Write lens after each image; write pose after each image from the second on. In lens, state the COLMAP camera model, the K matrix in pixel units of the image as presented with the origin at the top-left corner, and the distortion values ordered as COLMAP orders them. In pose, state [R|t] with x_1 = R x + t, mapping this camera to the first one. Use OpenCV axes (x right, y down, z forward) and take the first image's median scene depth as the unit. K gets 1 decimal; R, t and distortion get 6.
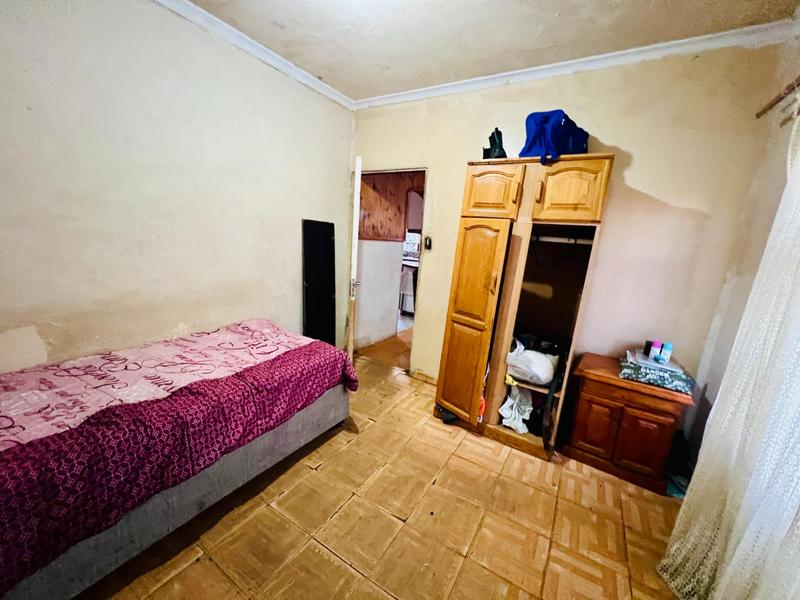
lens RADIAL K [[320.4, 0, 399.2], [0, 320.4, 297.4], [0, 0, 1]] dist [-0.000832, 0.000186]
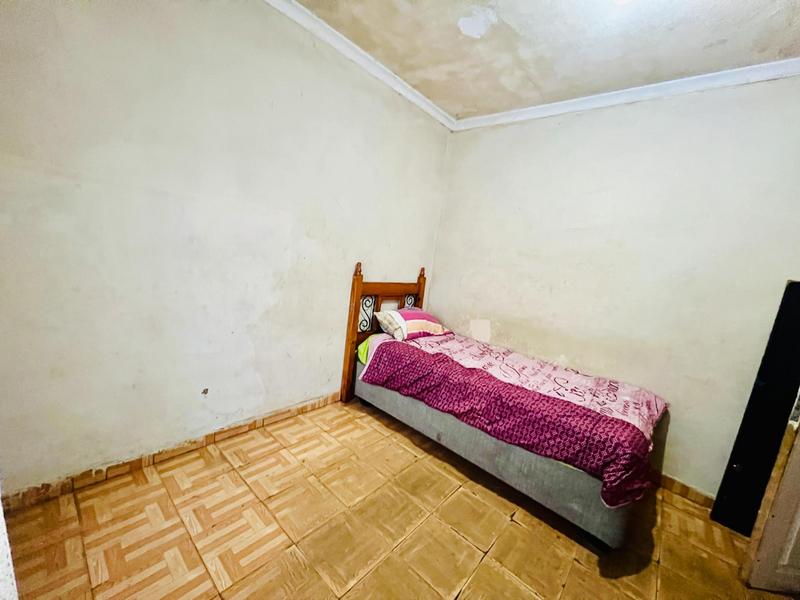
lens RADIAL K [[325.0, 0, 399.1], [0, 325.0, 300.8], [0, 0, 1]] dist [-0.001665, -0.000089]
pose [[-0.155577, 0.061932, -0.985880, 0.690474], [-0.326898, 0.938572, 0.110546, -0.049136], [0.932166, 0.339481, -0.125775, 0.630150]]
